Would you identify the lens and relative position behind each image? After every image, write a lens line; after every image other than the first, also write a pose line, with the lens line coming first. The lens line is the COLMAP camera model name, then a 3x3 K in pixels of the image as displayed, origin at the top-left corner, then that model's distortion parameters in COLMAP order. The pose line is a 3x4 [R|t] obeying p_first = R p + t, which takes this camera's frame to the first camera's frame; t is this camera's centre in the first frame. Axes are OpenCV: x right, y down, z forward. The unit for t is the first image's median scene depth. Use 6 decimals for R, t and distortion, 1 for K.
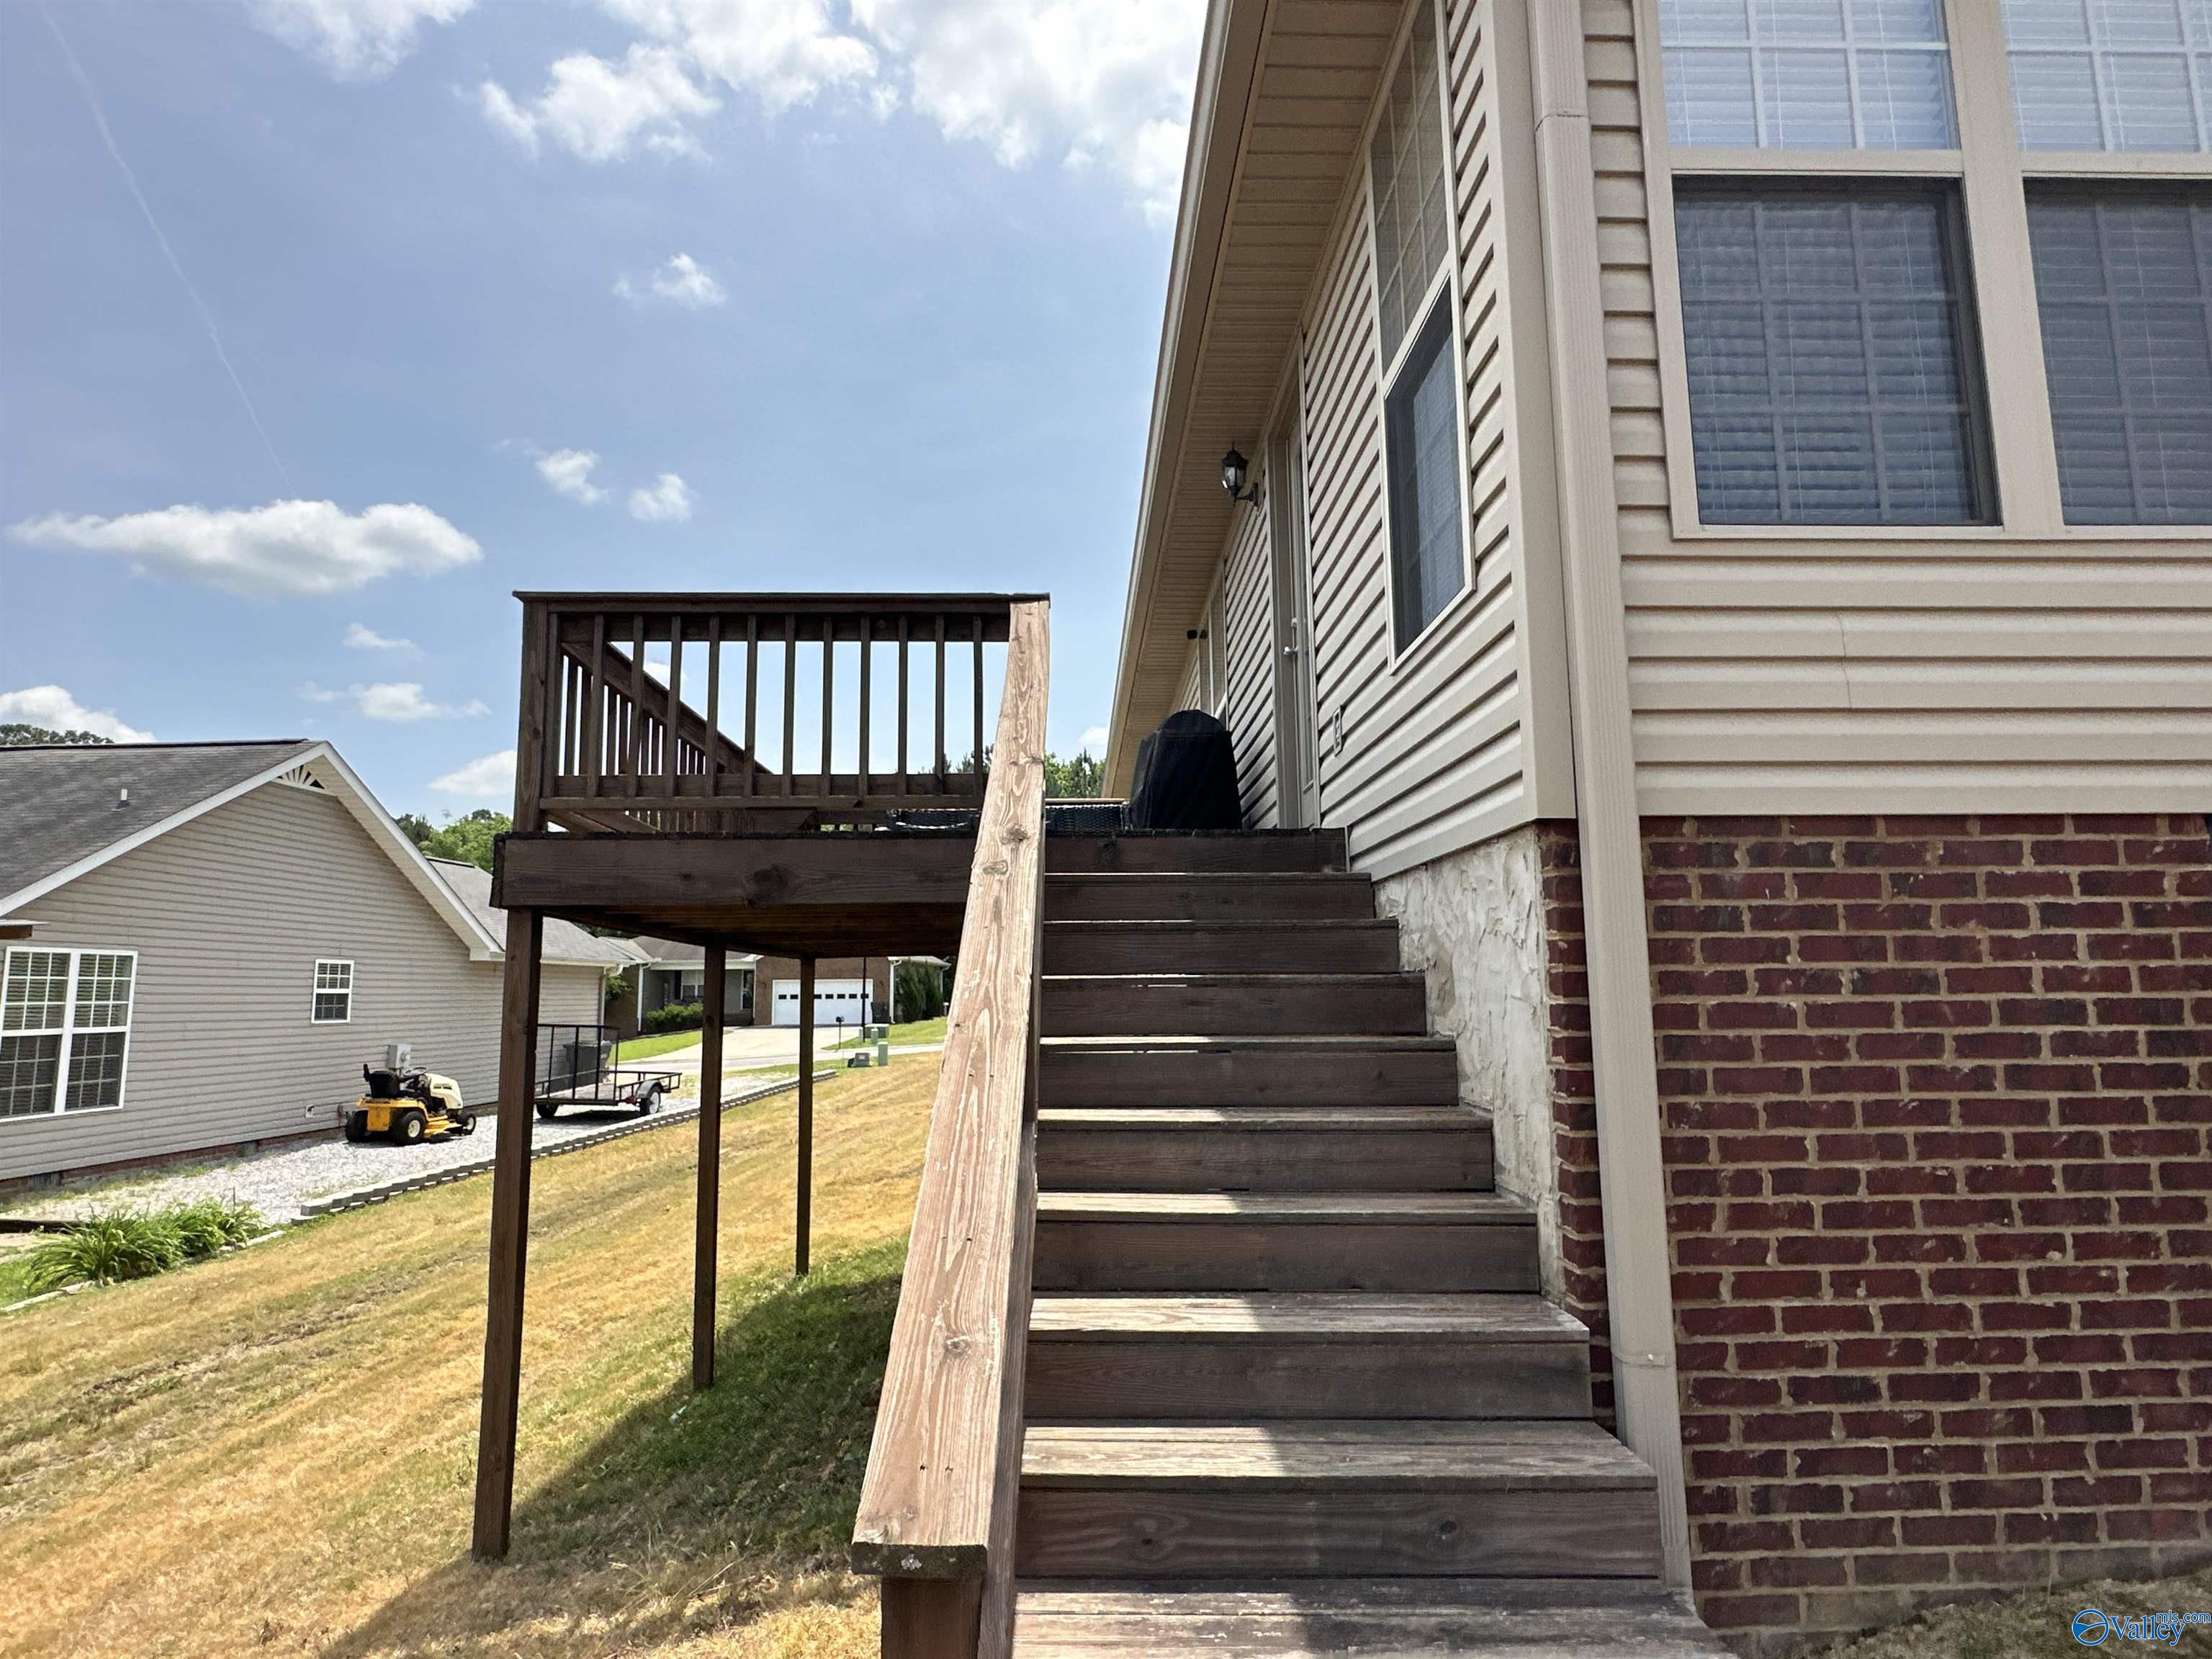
lens RADIAL K [[1208.3, 0, 1111.5], [0, 1208.3, 836.6], [0, 0, 1]] dist [-0.000795, 0.000029]
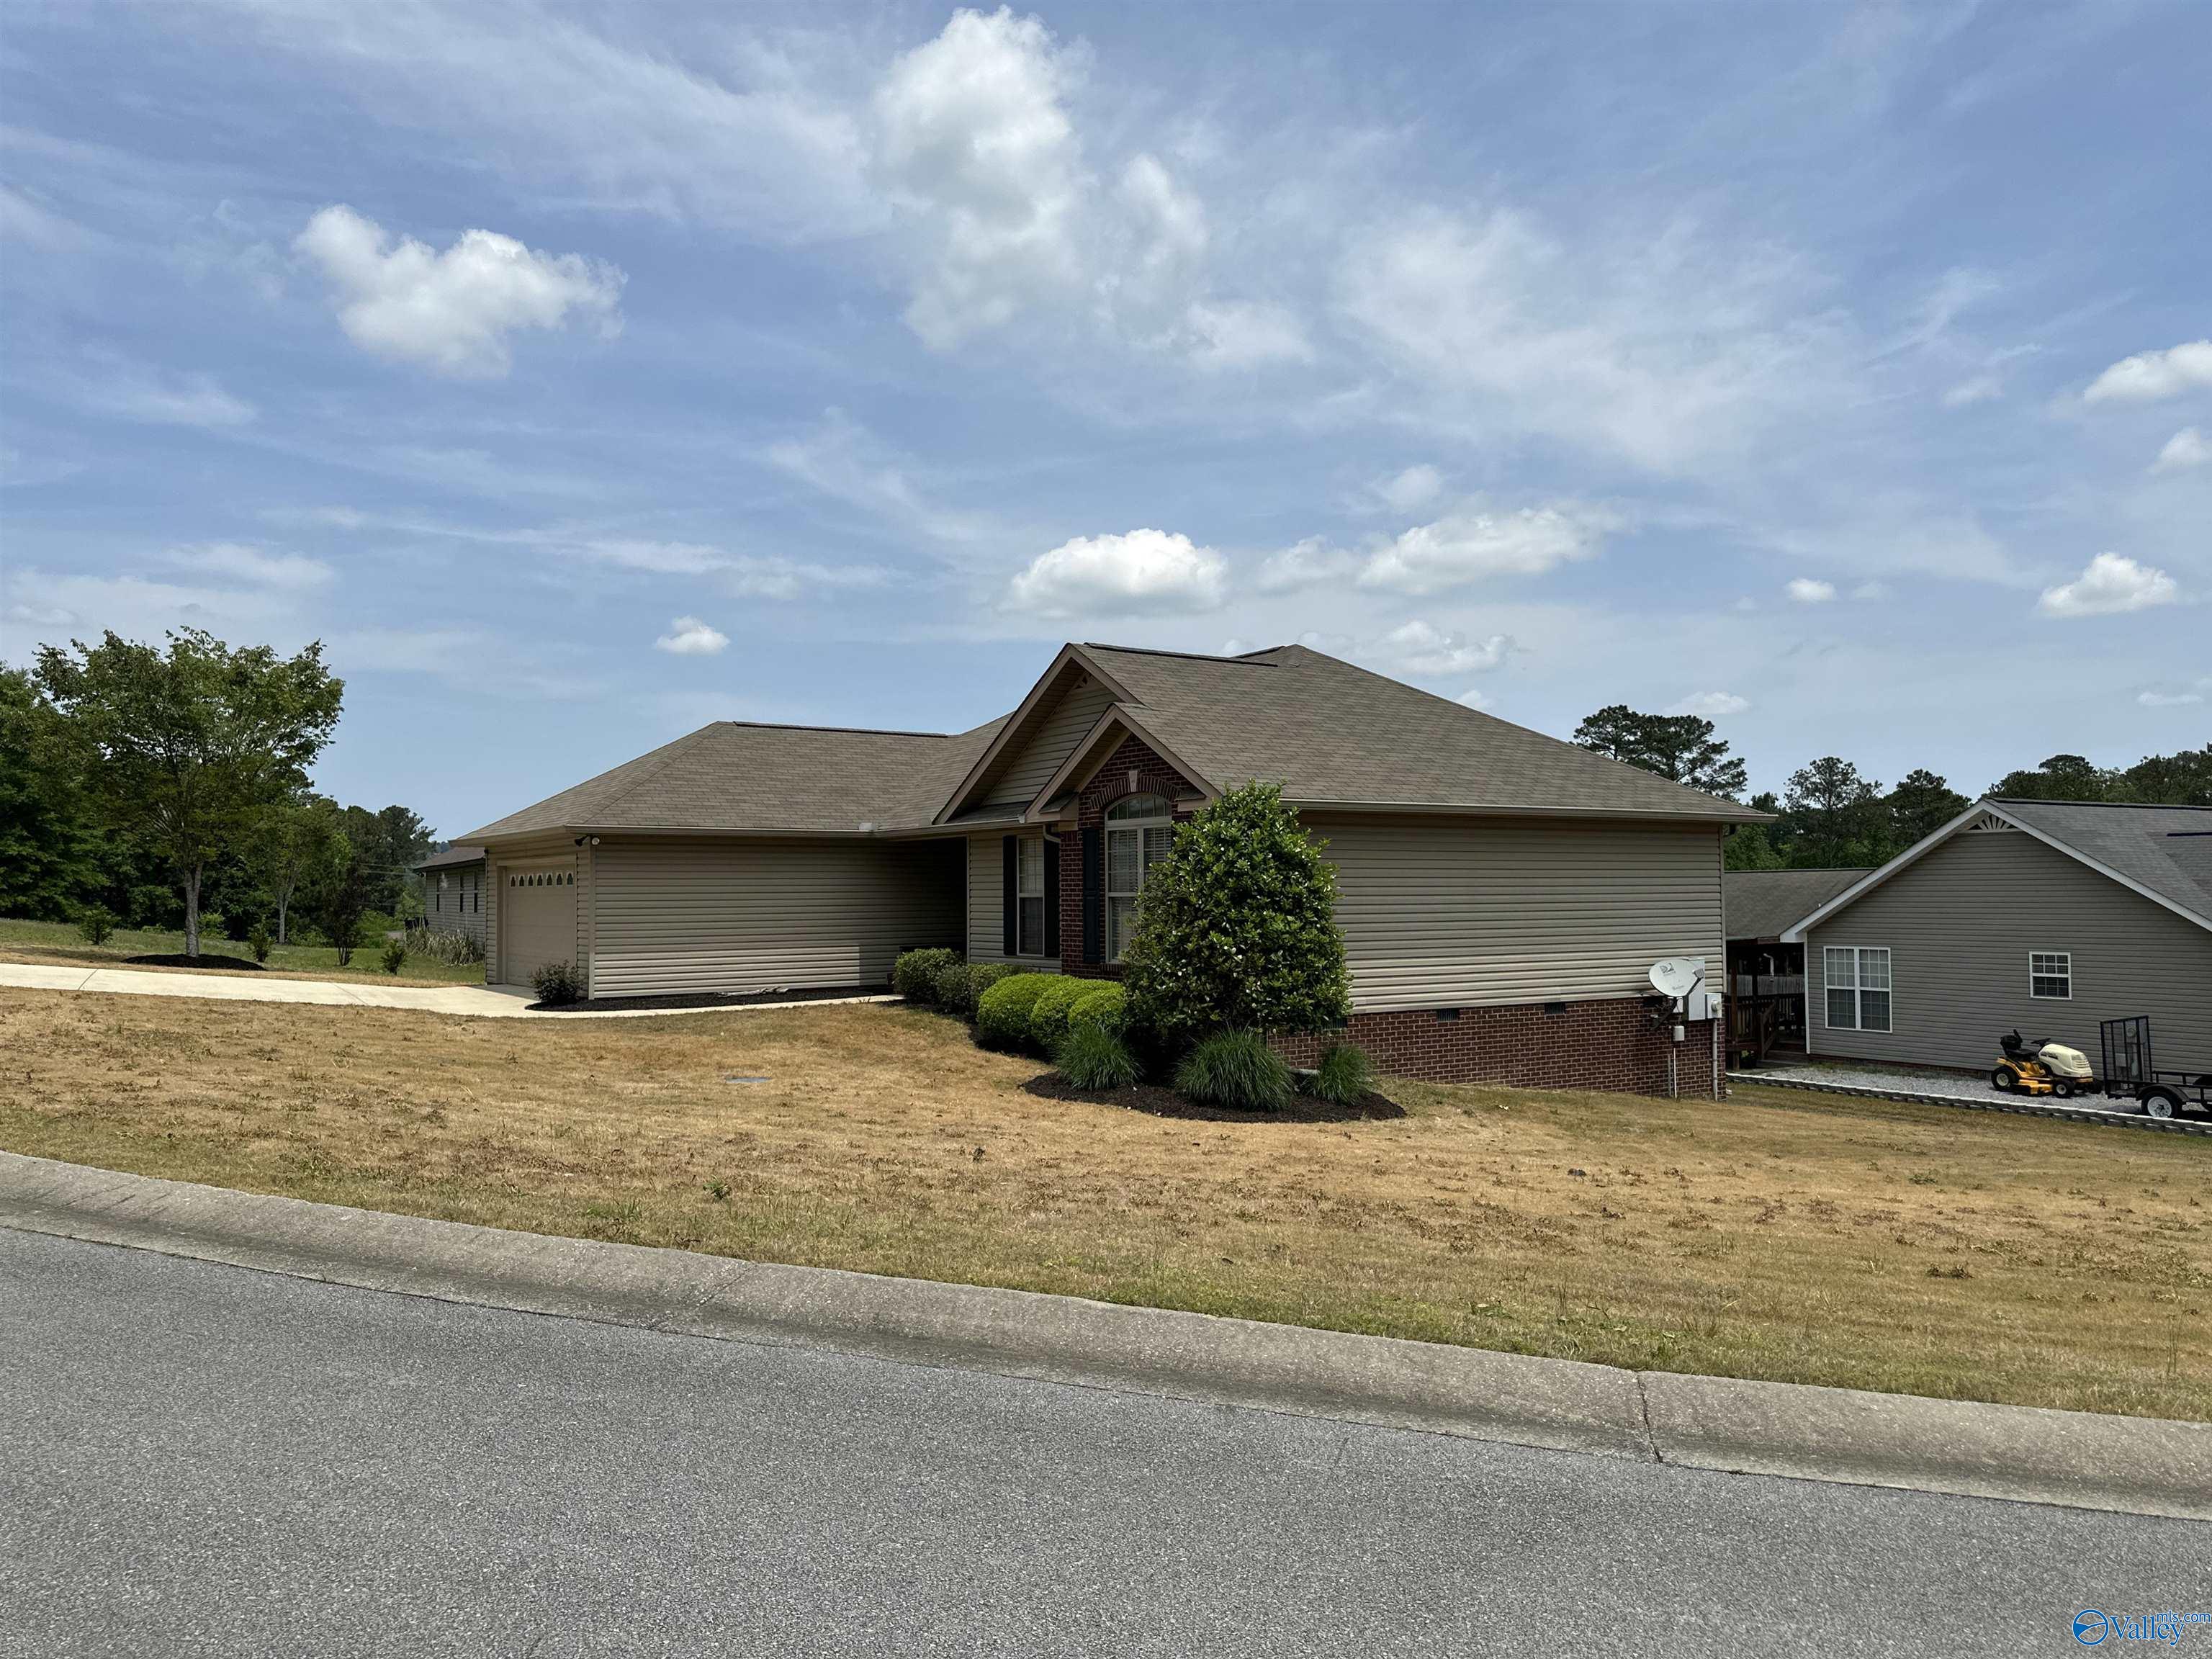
lens RADIAL K [[1605.5, 0, 1106.0], [0, 1605.5, 829.5], [0, 0, 1]] dist [0.057584, 0.001000]
pose [[-0.854729, -0.009108, -0.518995, 1.246323], [0.081619, 0.985050, -0.151704, 0.162984], [0.512618, -0.172026, -0.841207, 2.081362]]
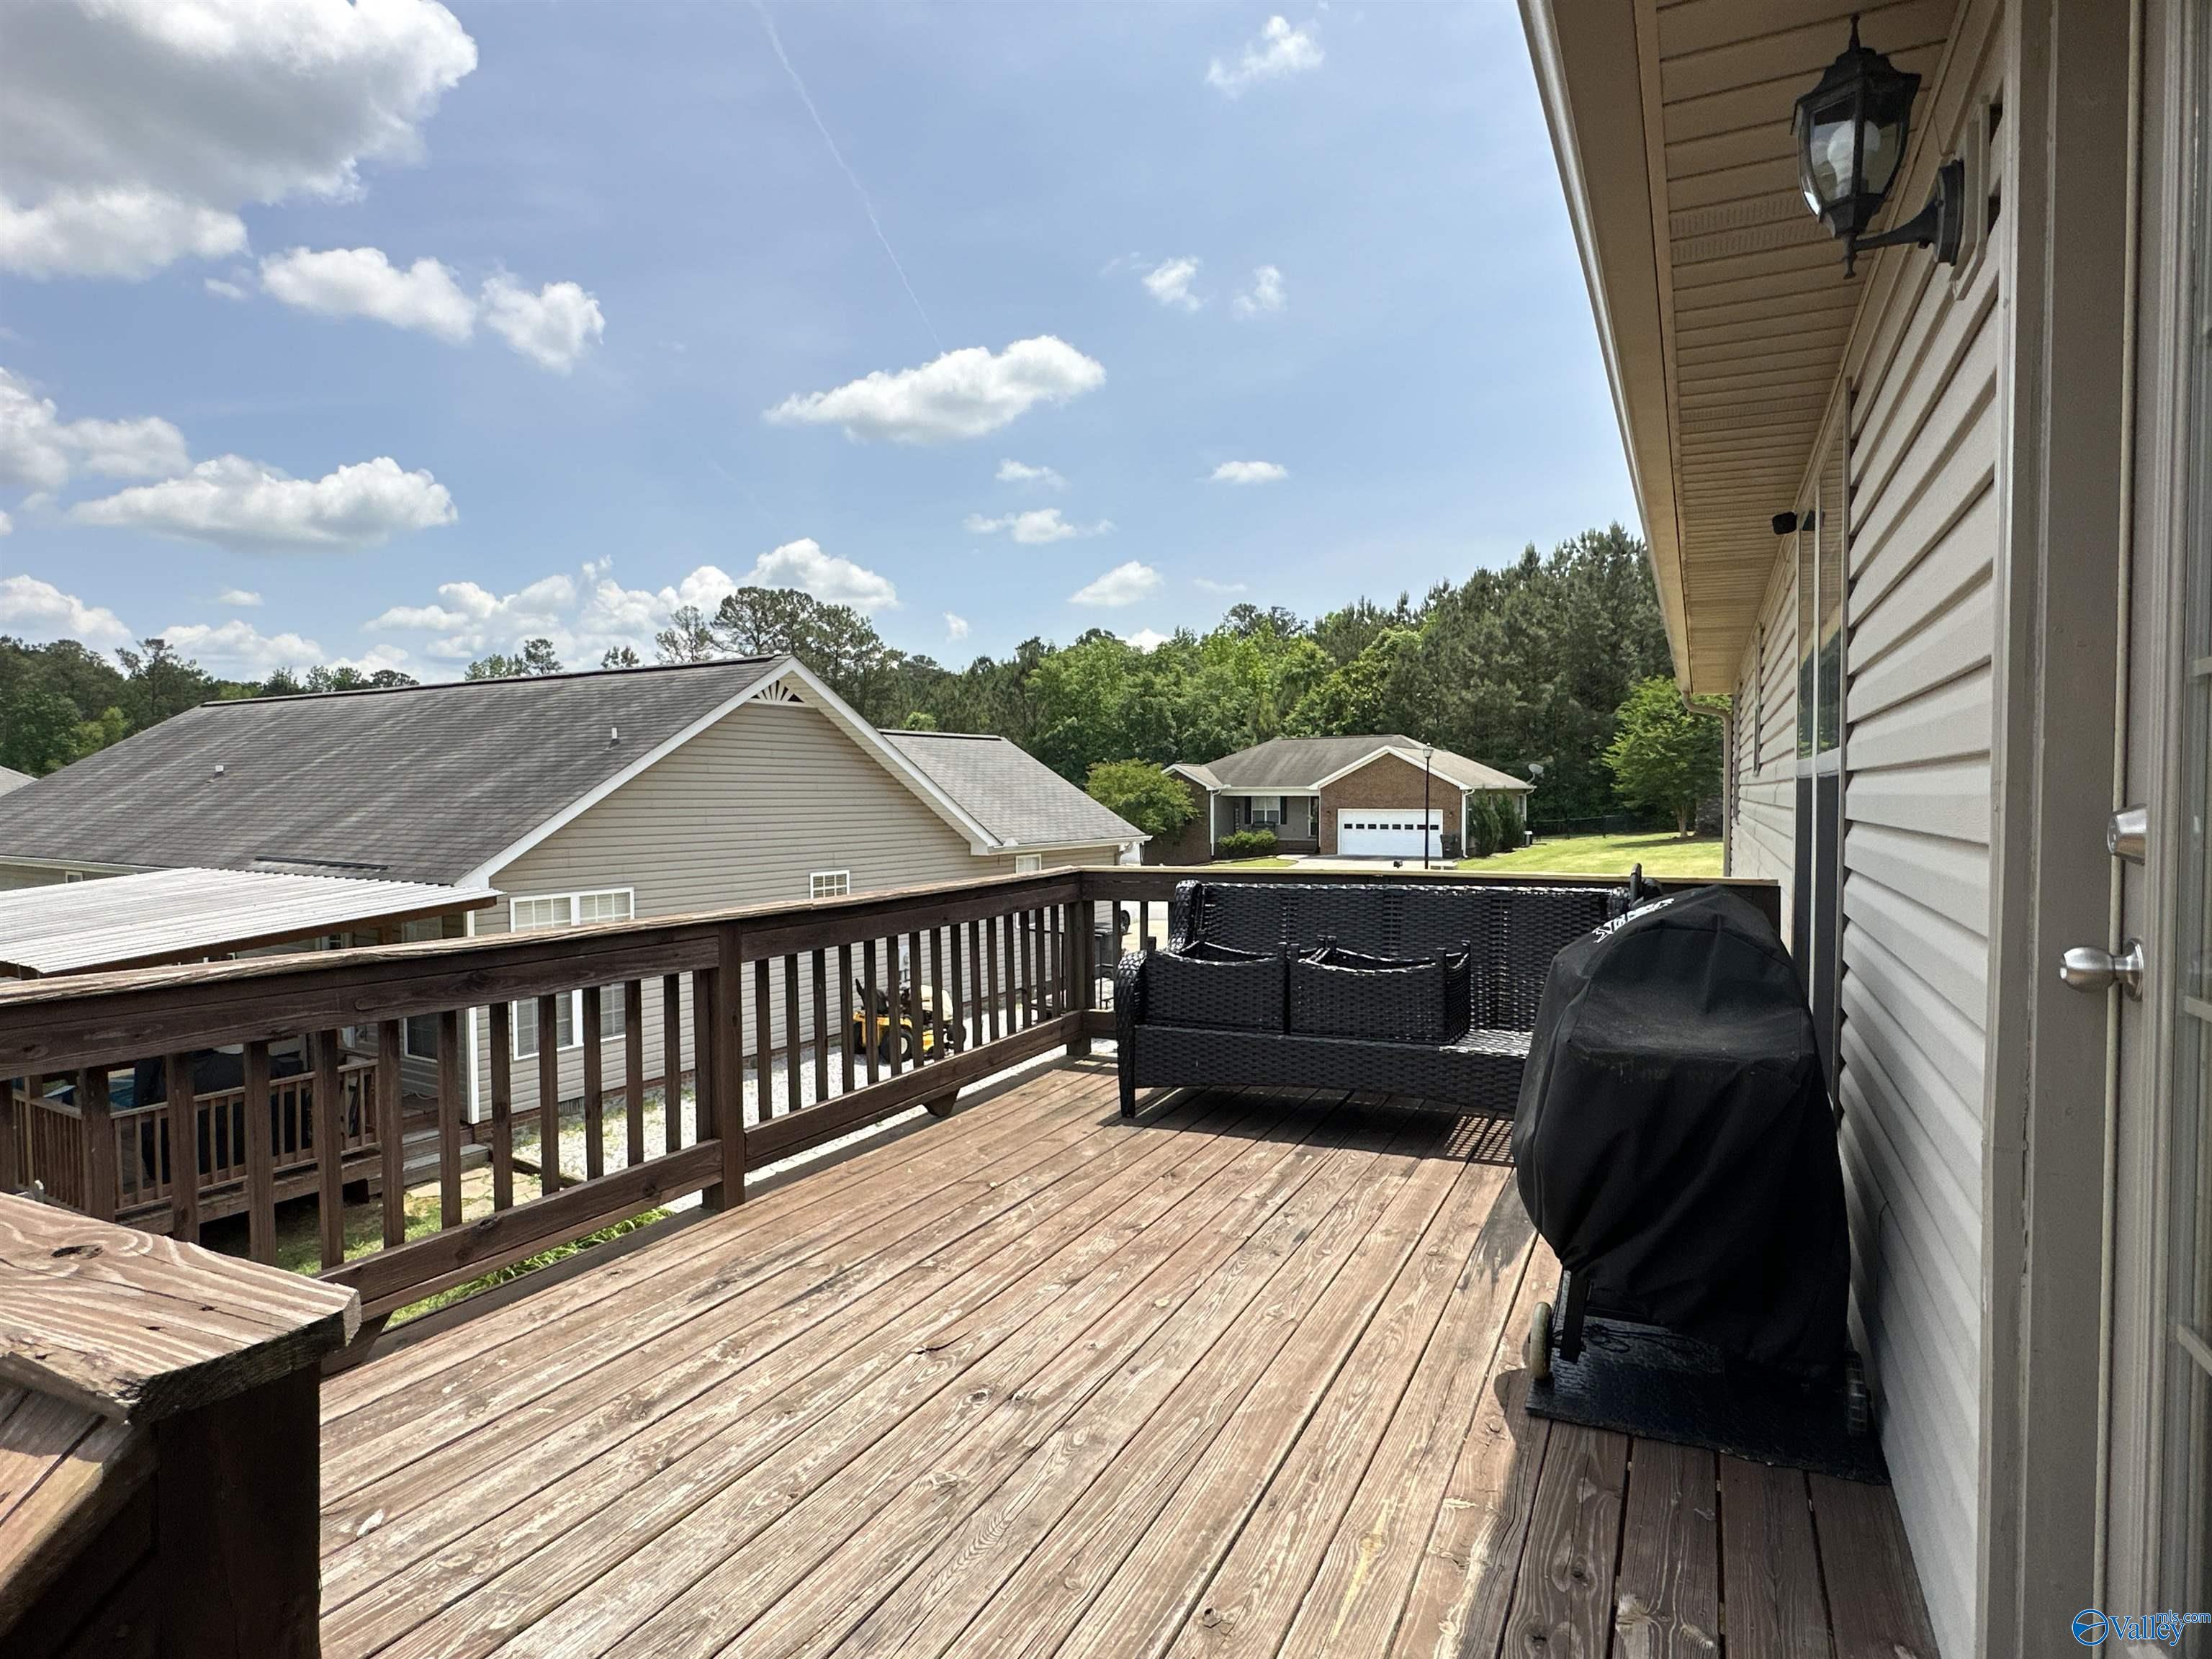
lens RADIAL K [[1208.3, 0, 1111.5], [0, 1208.3, 836.6], [0, 0, 1]] dist [-0.000795, 0.000029]
pose [[0.884849, 0.024461, -0.465235, 0.030839], [0.055903, 0.985830, 0.158157, -0.074344], [0.462511, -0.165953, 0.870943, 0.246069]]
